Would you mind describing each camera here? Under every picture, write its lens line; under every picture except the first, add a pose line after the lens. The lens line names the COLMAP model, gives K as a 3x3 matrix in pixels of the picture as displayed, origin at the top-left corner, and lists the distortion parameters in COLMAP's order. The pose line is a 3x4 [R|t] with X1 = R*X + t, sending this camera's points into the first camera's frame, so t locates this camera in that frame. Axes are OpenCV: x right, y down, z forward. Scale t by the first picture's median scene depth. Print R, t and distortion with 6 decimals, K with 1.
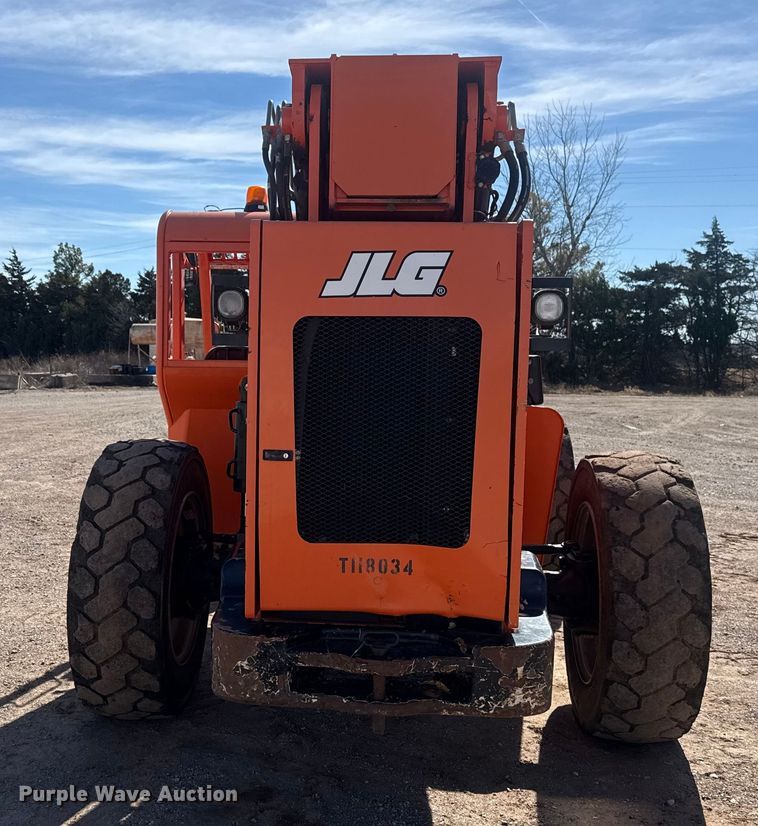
lens RADIAL K [[983.2, 0, 378.2], [0, 983.2, 435.6], [0, 0, 1]] dist [0.116359, -0.244398]
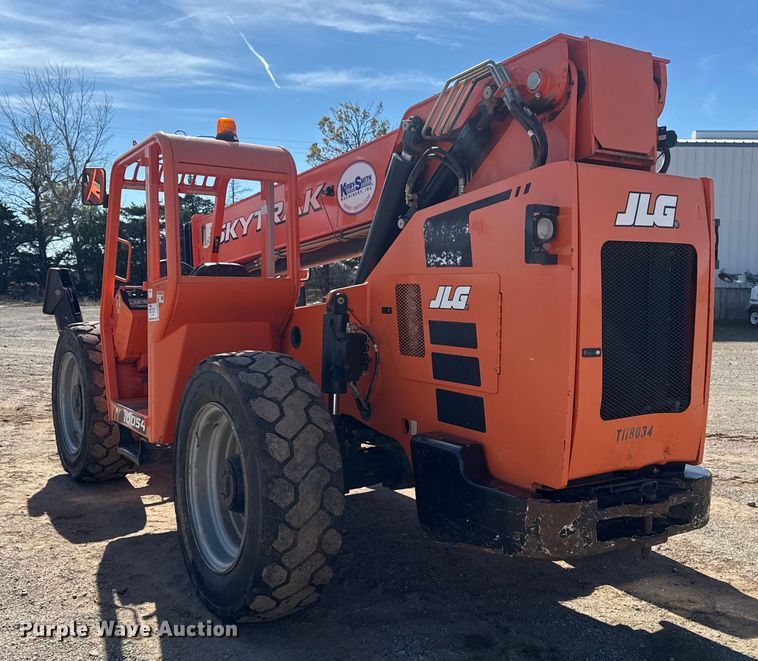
lens RADIAL K [[750.4, 0, 403.8], [0, 750.4, 330.8], [0, 0, 1]] dist [0.190126, -0.423846]
pose [[0.803267, -0.044307, 0.593969, -0.666579], [0.048670, 0.998777, 0.008683, -0.021168], [-0.593627, 0.021933, 0.804441, 0.289273]]
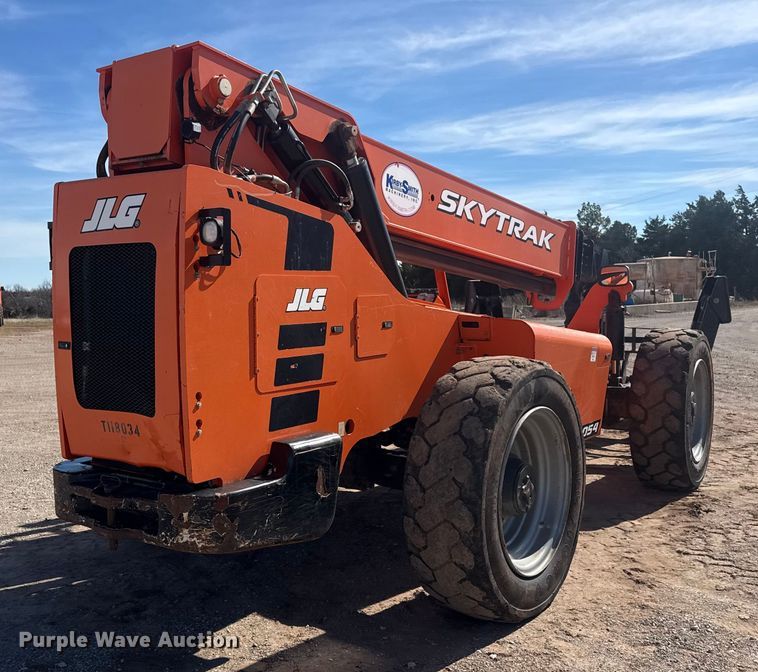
lens RADIAL K [[798.8, 0, 379.0], [0, 798.8, 336.0], [0, 0, 1]] dist [0.066528, -0.011777]
pose [[0.849361, 0.007006, -0.527766, 0.705452], [-0.020219, 0.999610, -0.019269, 0.015850], [0.527425, 0.027037, 0.849171, 0.189800]]
